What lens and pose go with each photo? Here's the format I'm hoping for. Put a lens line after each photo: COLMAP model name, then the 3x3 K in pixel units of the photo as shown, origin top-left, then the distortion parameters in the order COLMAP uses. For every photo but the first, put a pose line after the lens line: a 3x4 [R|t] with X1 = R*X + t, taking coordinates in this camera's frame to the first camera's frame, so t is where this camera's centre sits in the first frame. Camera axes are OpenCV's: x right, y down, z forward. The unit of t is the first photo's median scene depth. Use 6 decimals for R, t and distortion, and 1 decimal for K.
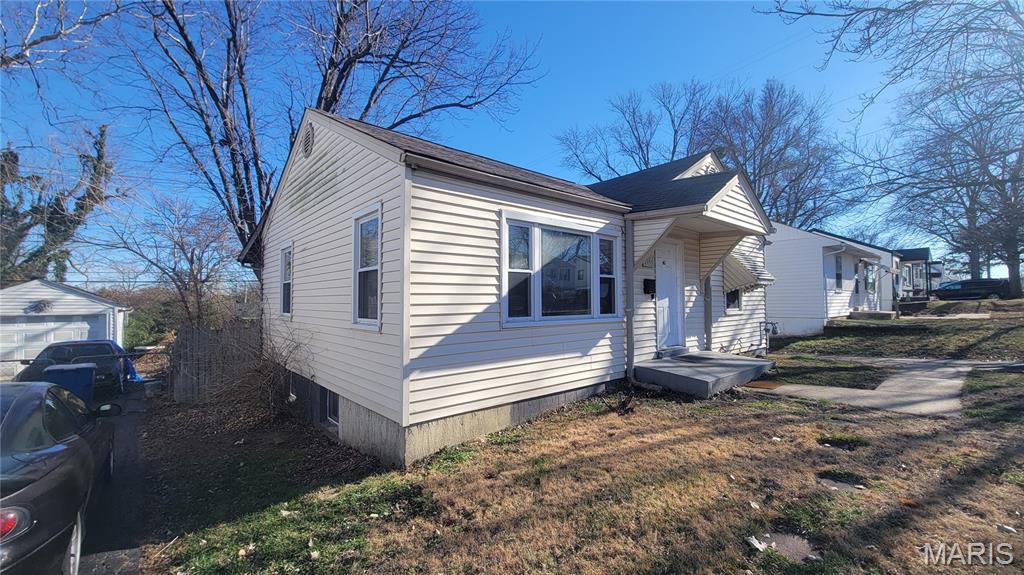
lens RADIAL K [[412.9, 0, 519.2], [0, 412.9, 285.0], [0, 0, 1]] dist [-0.001994, -0.000558]
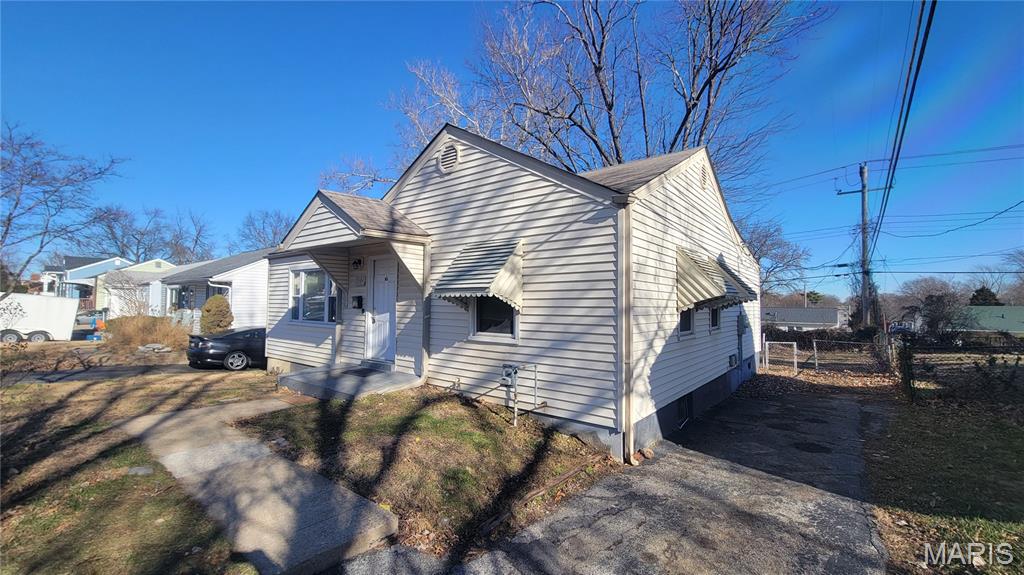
lens RADIAL K [[412.9, 0, 519.2], [0, 412.9, 285.0], [0, 0, 1]] dist [-0.001994, -0.000558]
pose [[0.187108, -0.045574, -0.981282, 1.486365], [0.020149, 0.998891, -0.042550, 0.013239], [0.982133, -0.011811, 0.187819, 1.171591]]
